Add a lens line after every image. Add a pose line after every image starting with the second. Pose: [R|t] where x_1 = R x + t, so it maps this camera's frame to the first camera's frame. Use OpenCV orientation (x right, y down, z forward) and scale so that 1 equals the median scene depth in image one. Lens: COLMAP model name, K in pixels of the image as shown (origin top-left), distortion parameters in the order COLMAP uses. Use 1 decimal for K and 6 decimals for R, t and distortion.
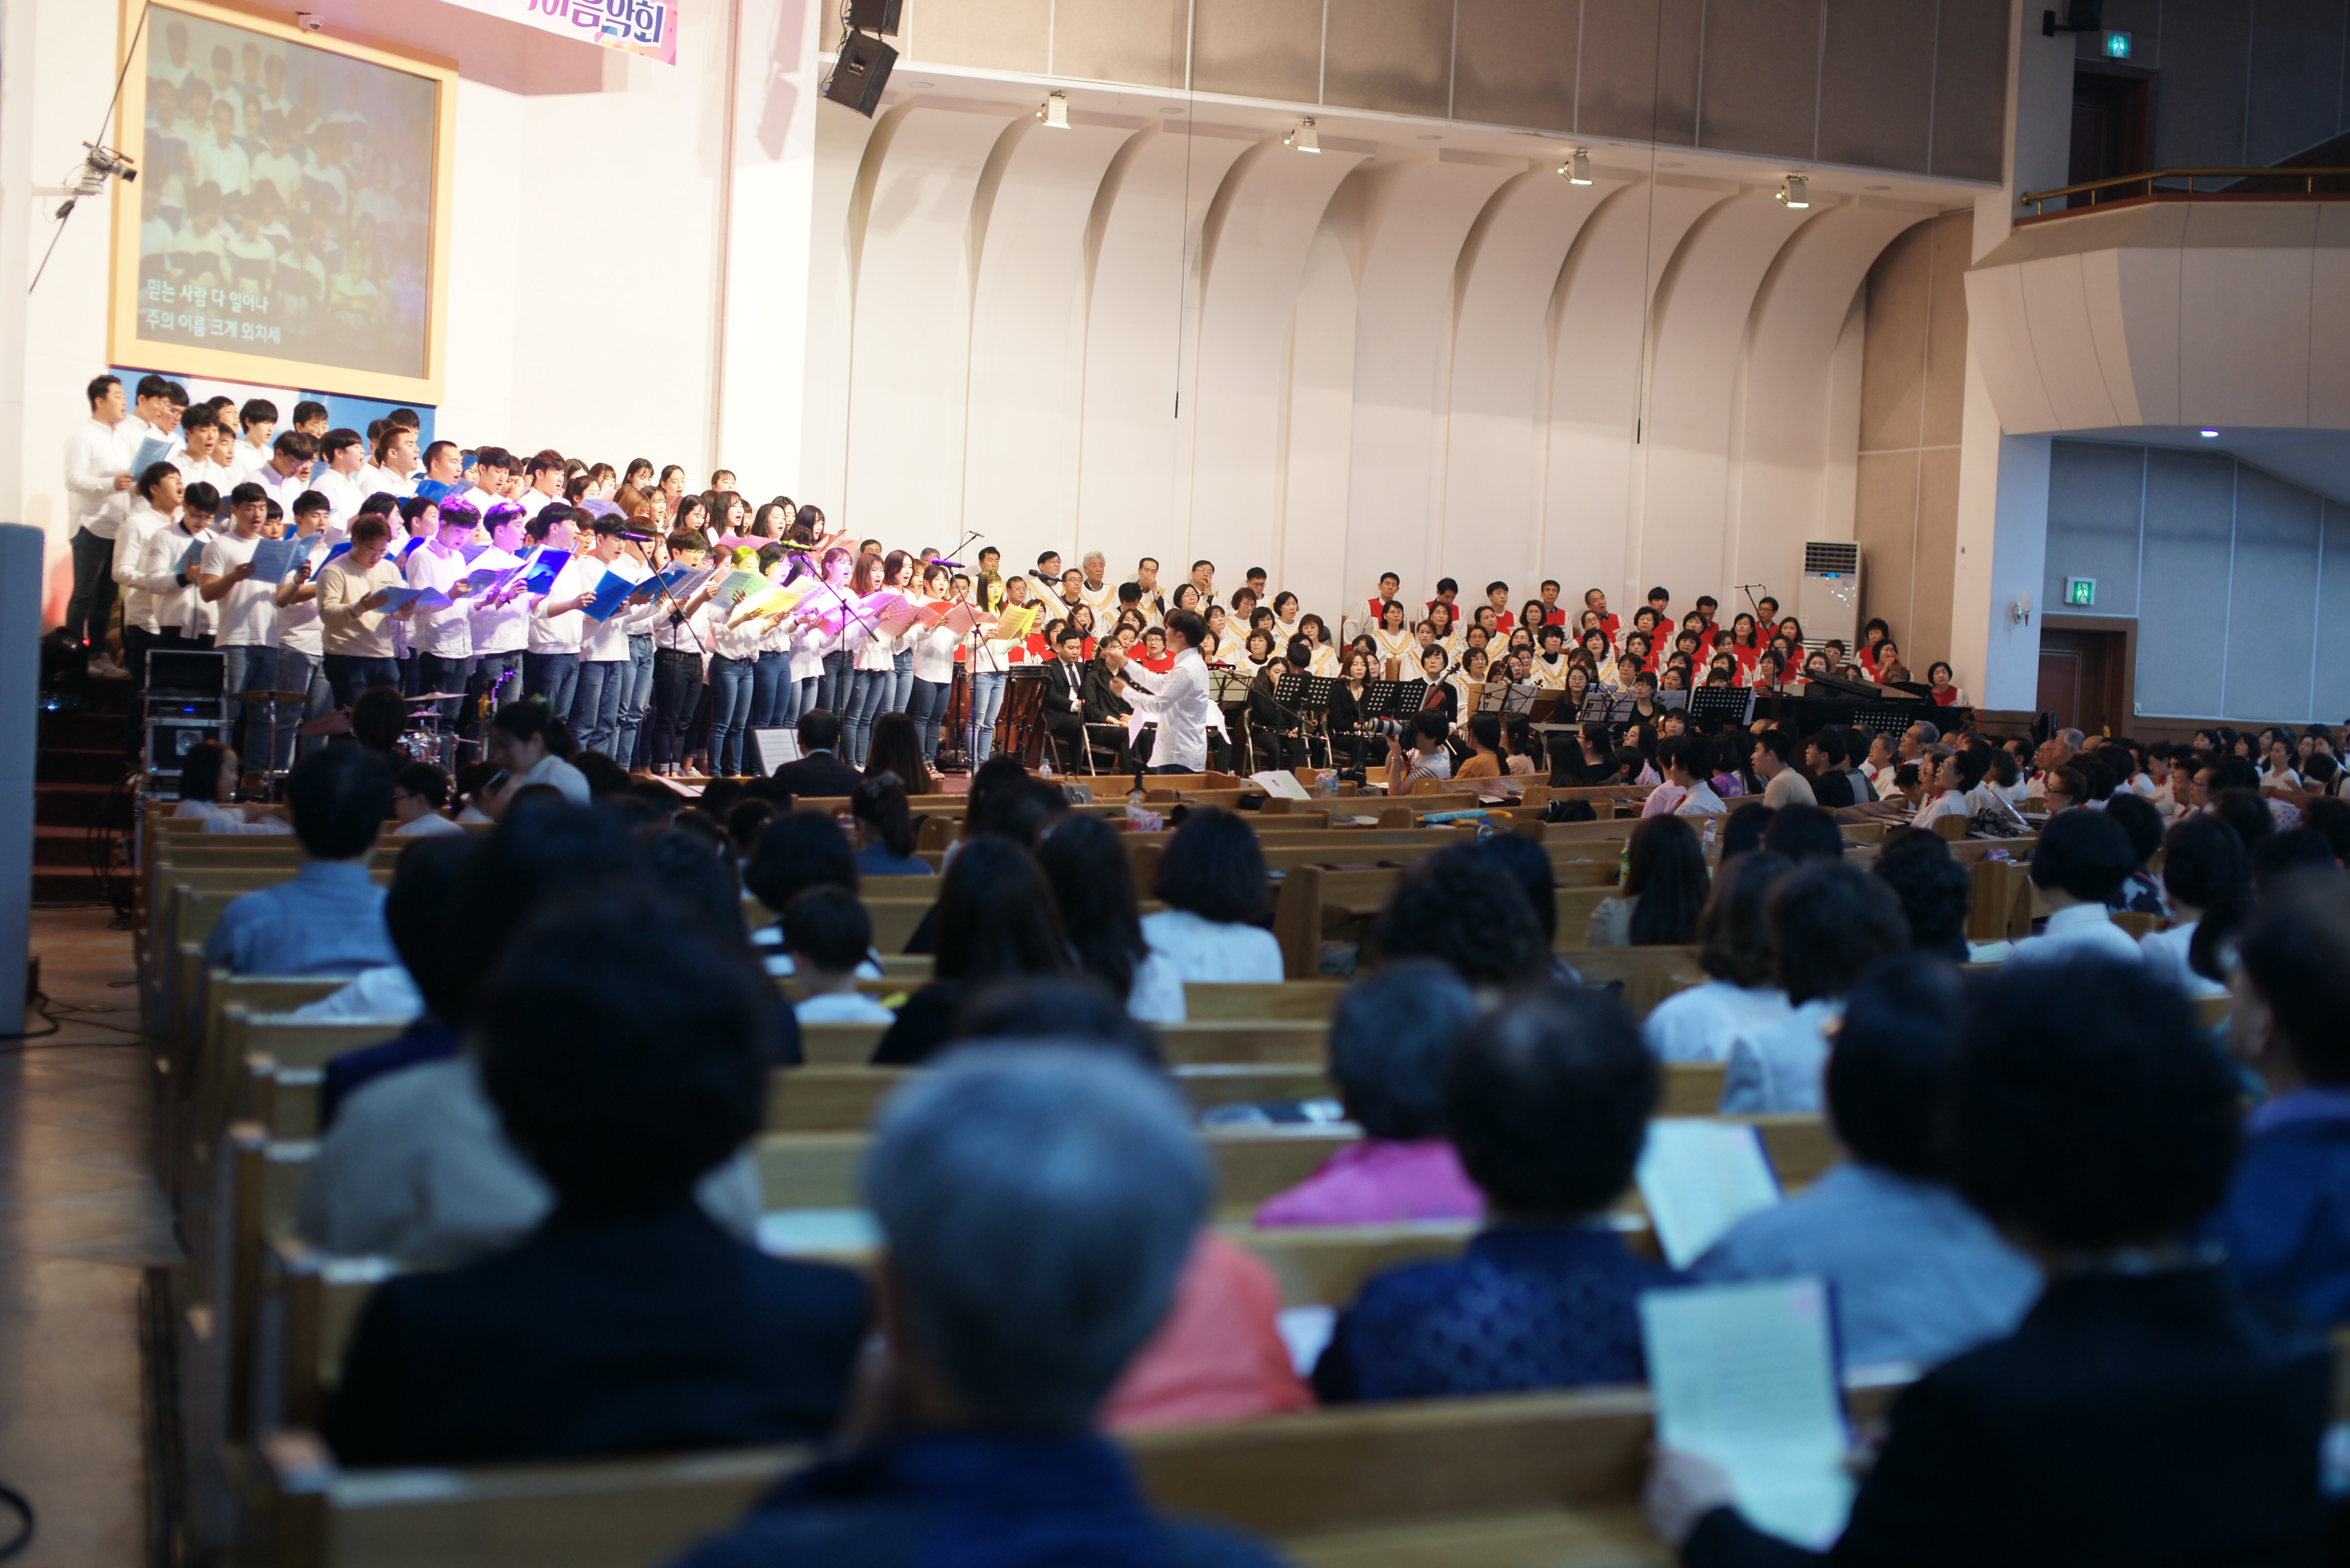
lens RADIAL K [[3189.8, 0, 1175.0], [0, 3189.8, 784.0], [0, 0, 1]] dist [-0.142421, 0.331410]
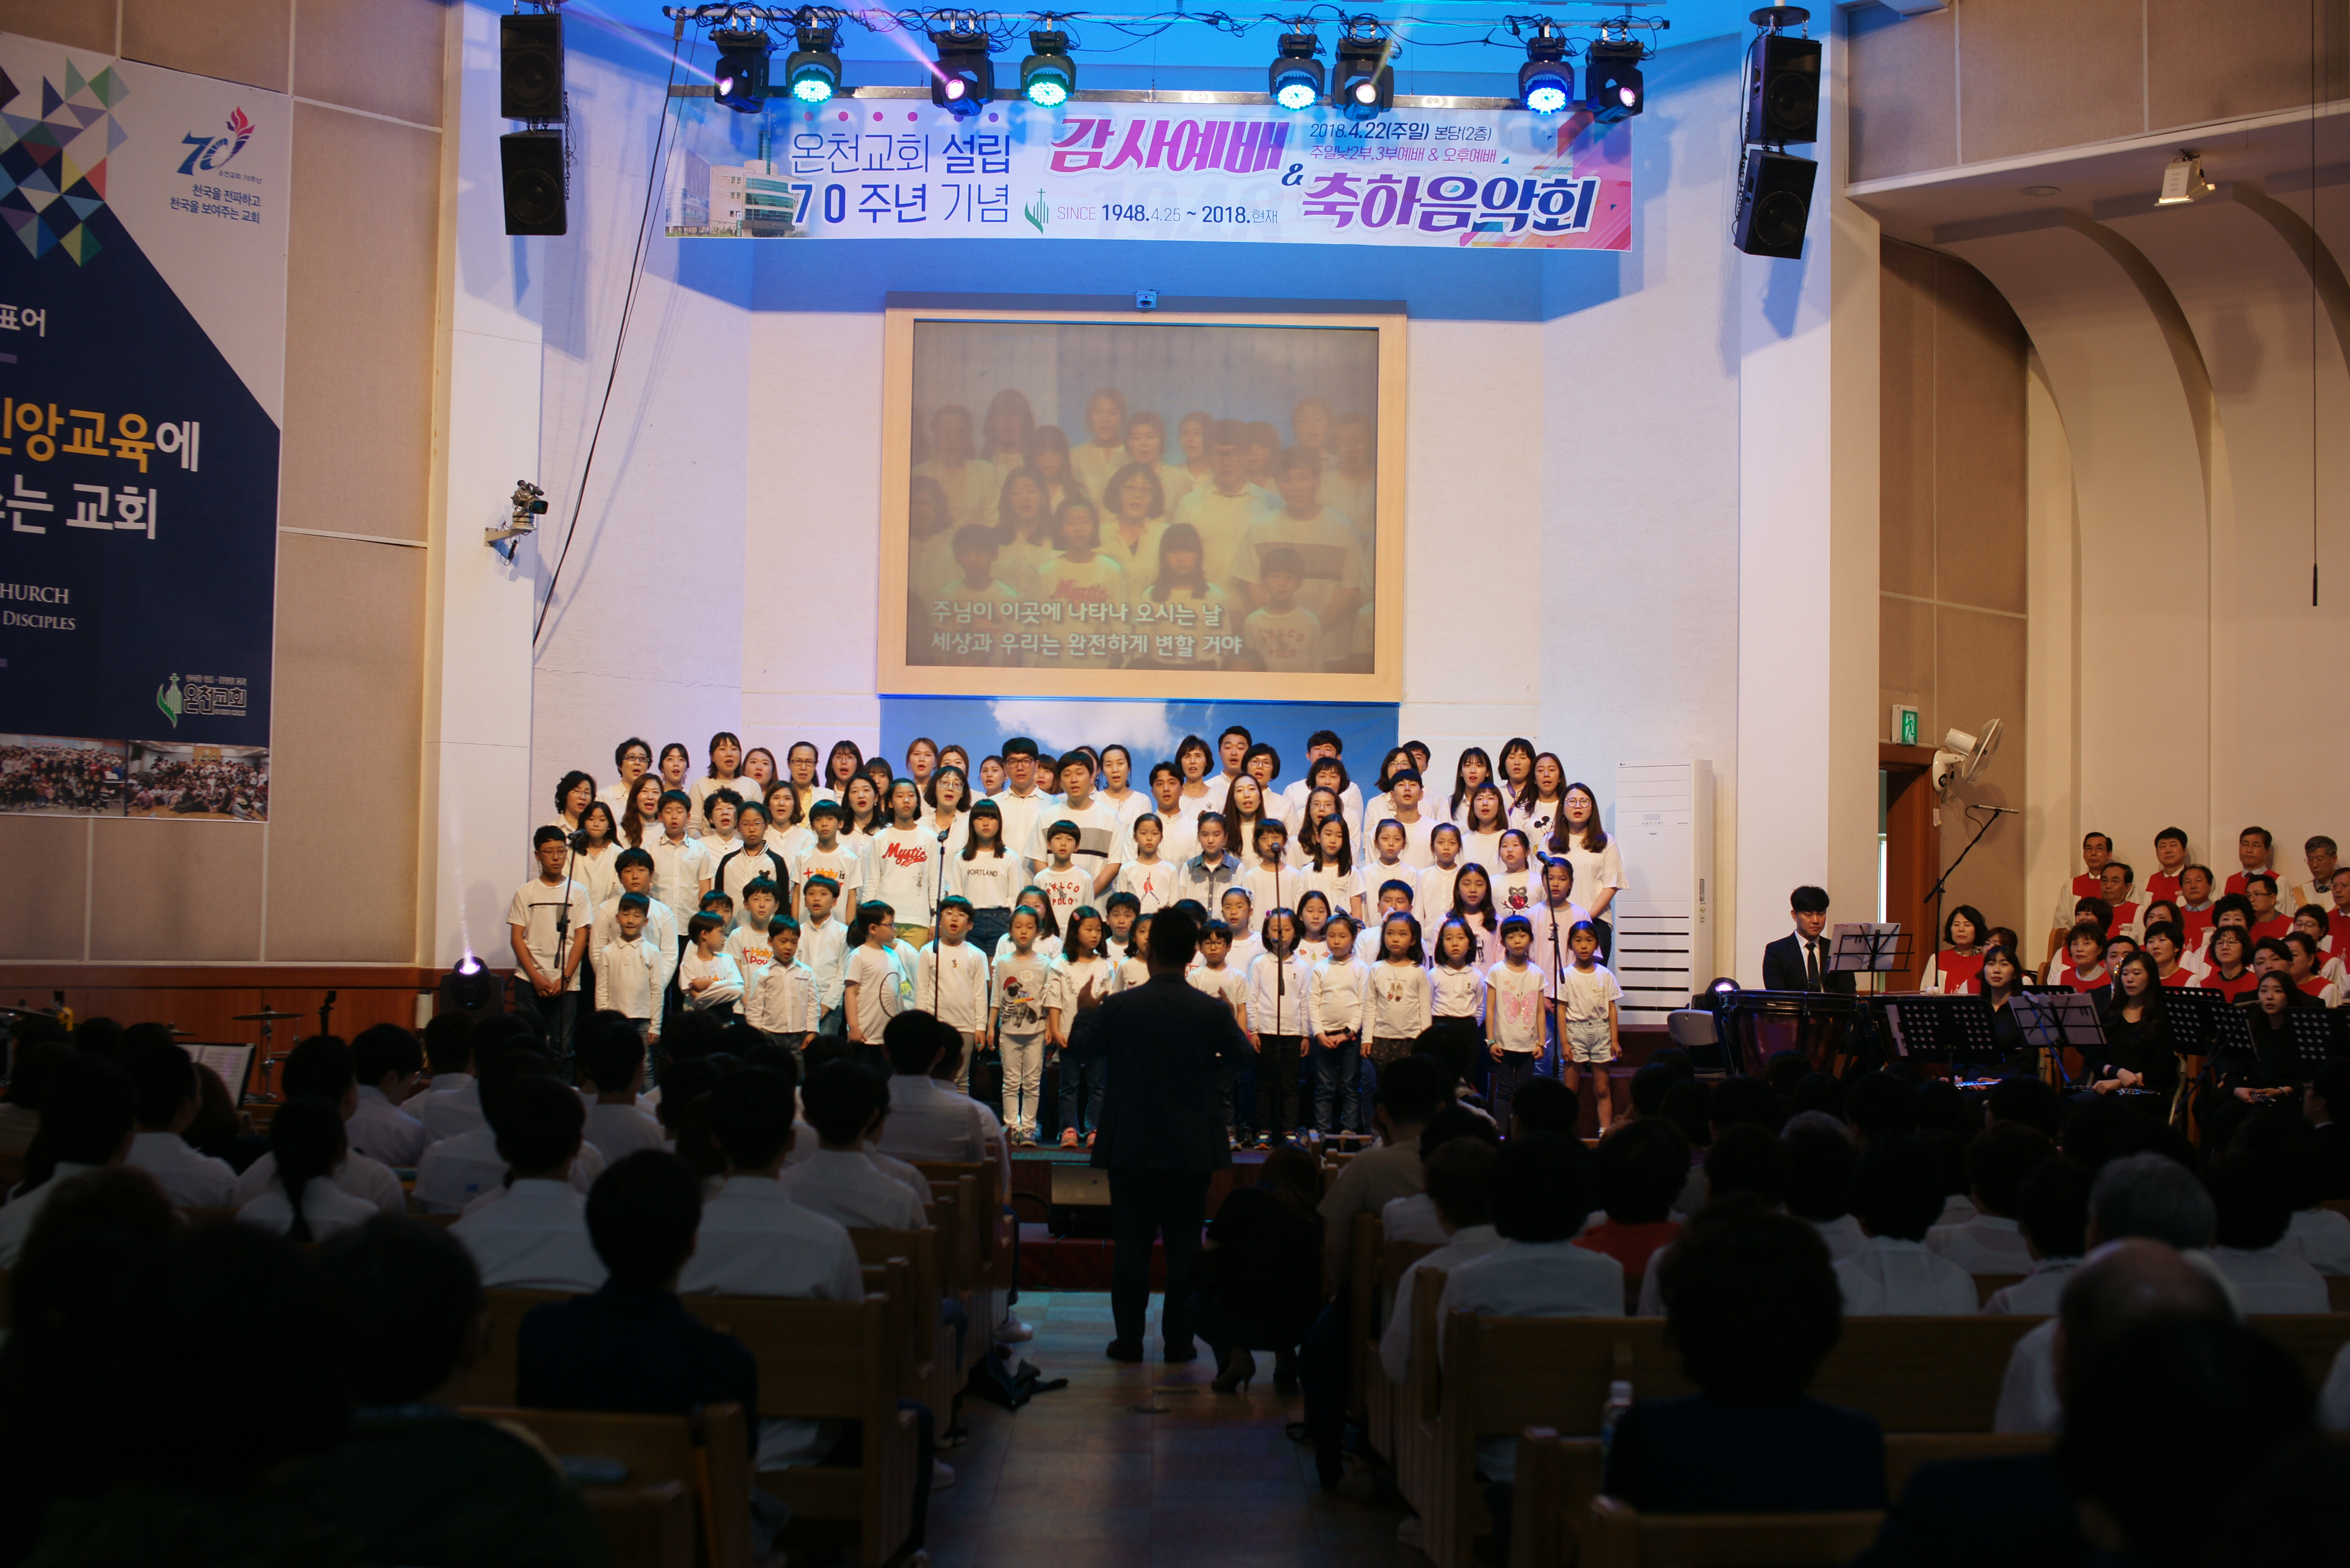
lens RADIAL K [[3189.8, 0, 1175.0], [0, 3189.8, 784.0], [0, 0, 1]] dist [-0.142421, 0.331410]
pose [[0.438350, -0.078988, -0.895327, 0.470456], [-0.038434, 0.993573, -0.106473, -0.004213], [0.897982, 0.081083, 0.432497, 0.537398]]
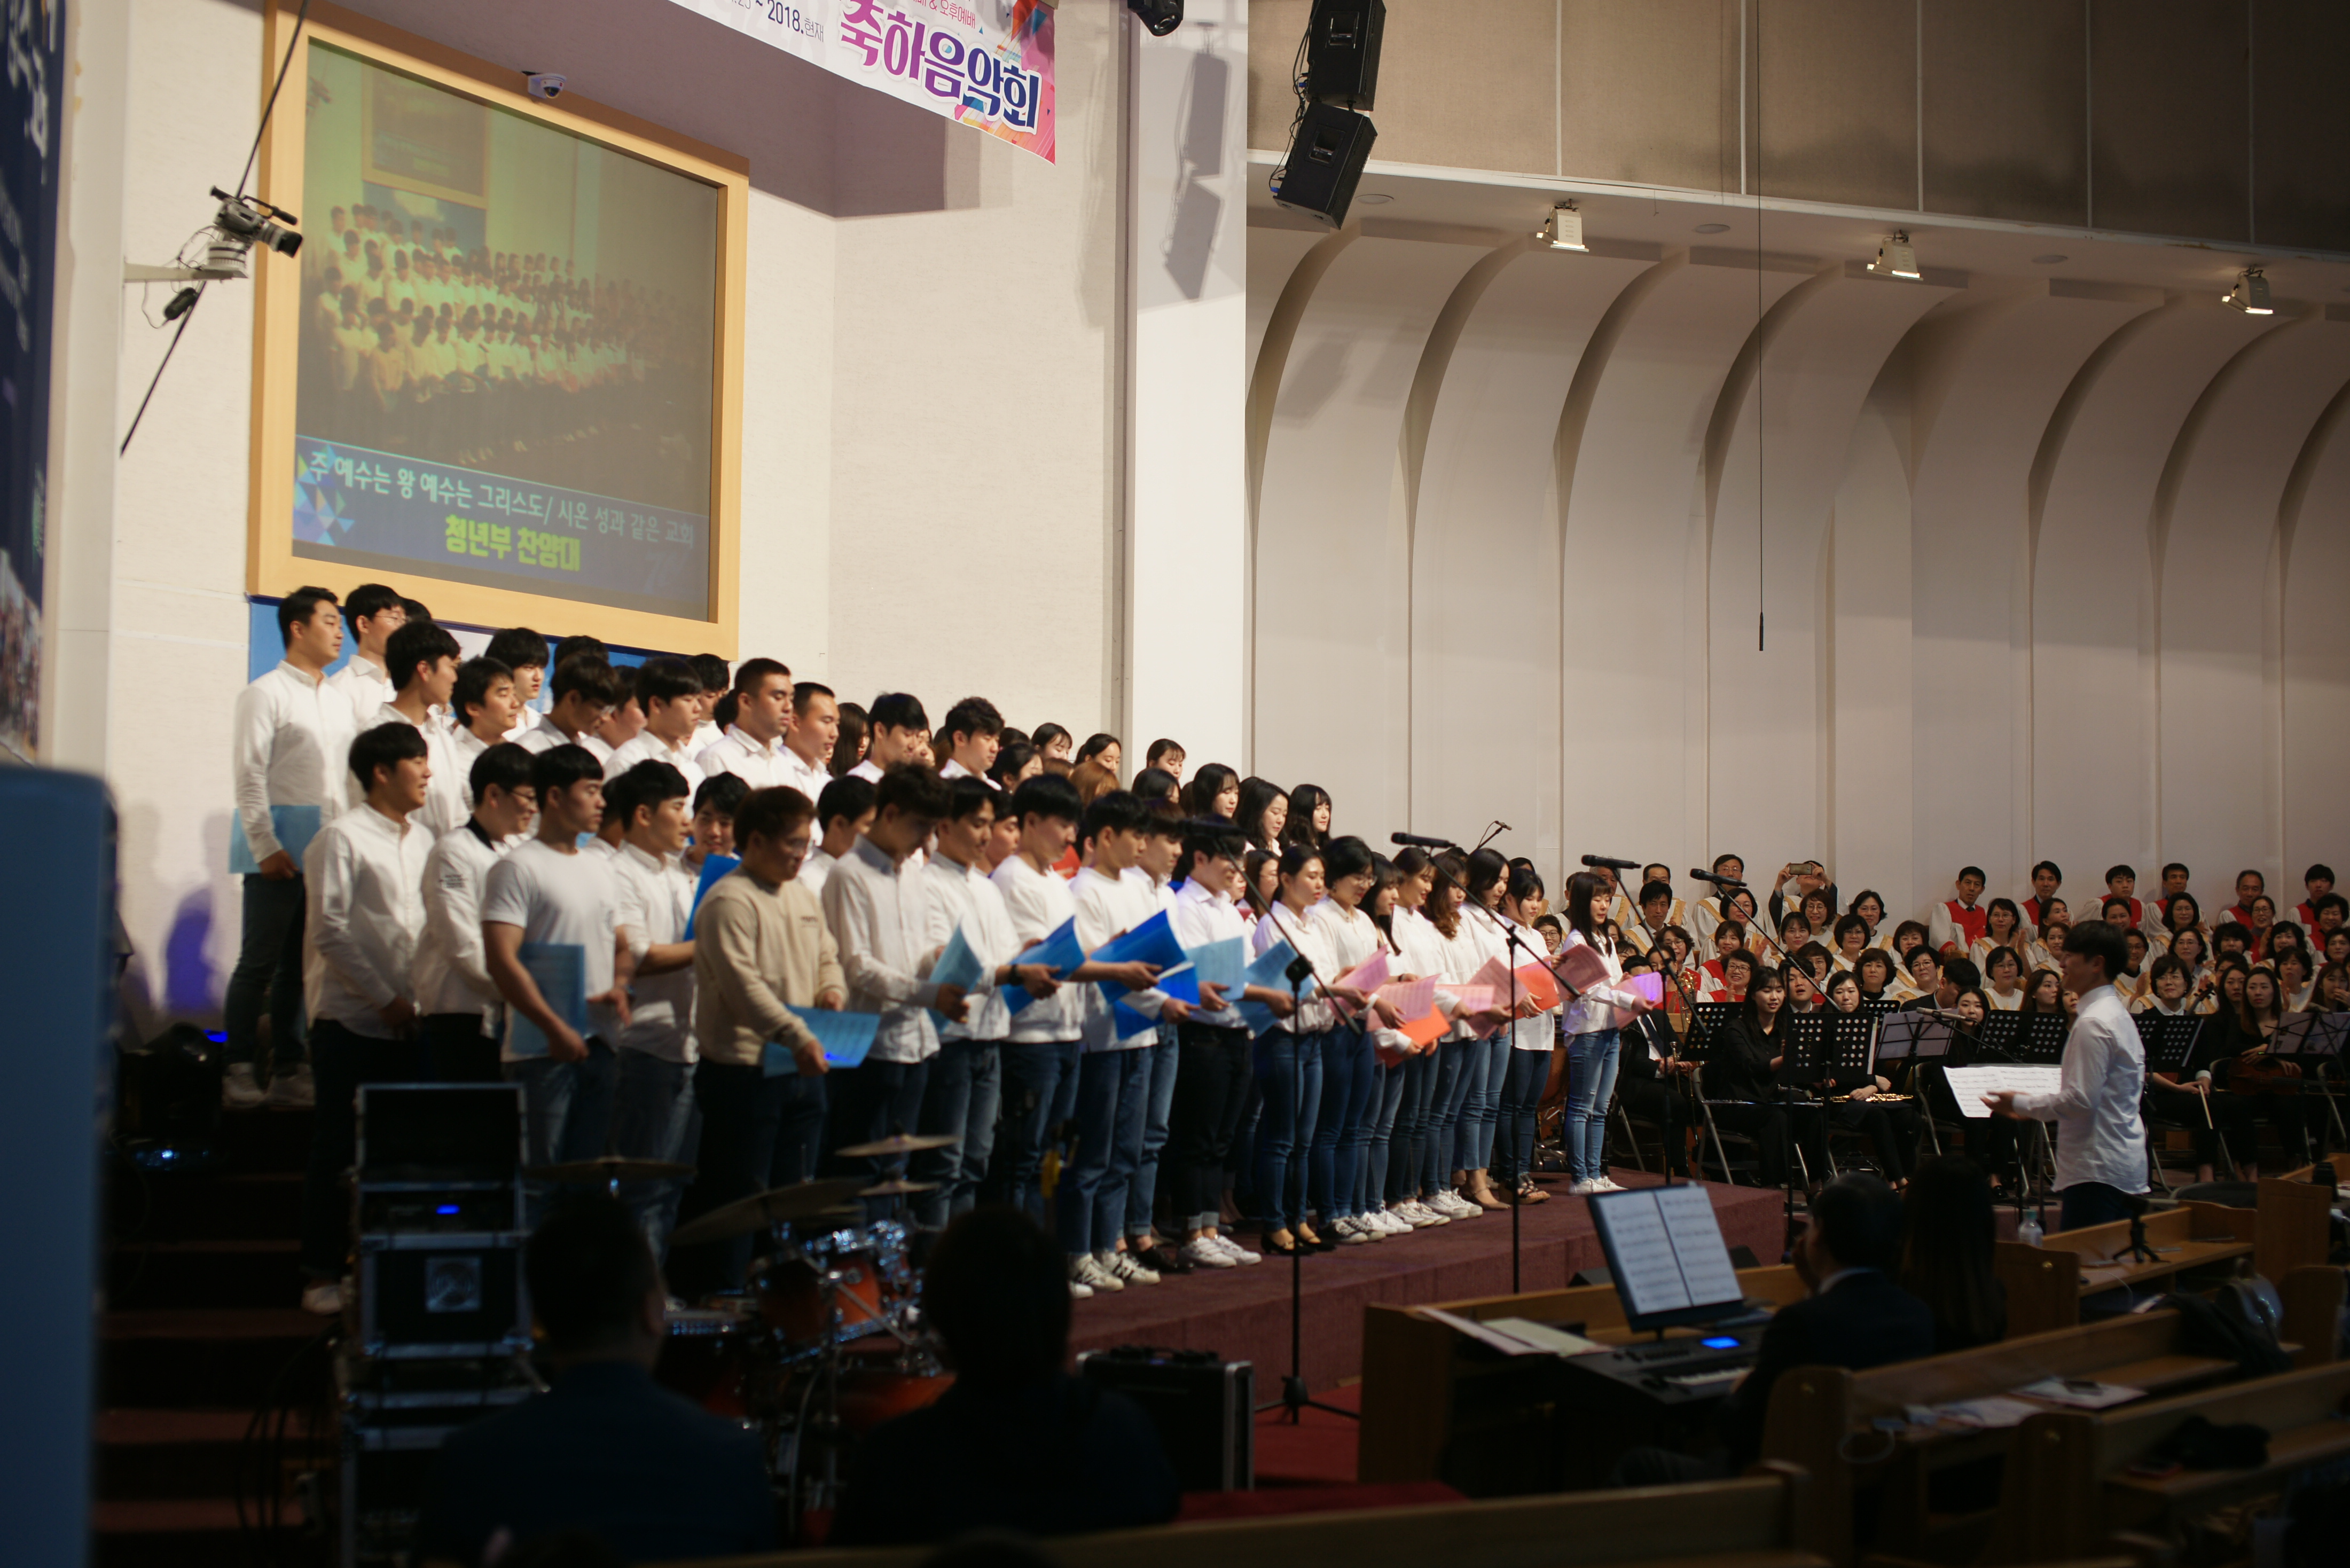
lens RADIAL K [[3189.8, 0, 1175.0], [0, 3189.8, 784.0], [0, 0, 1]] dist [-0.142421, 0.331410]
pose [[0.998629, -0.040221, -0.033505, -0.108579], [0.036673, 0.994258, -0.100528, -0.020622], [0.037356, 0.099162, 0.994370, 0.309019]]
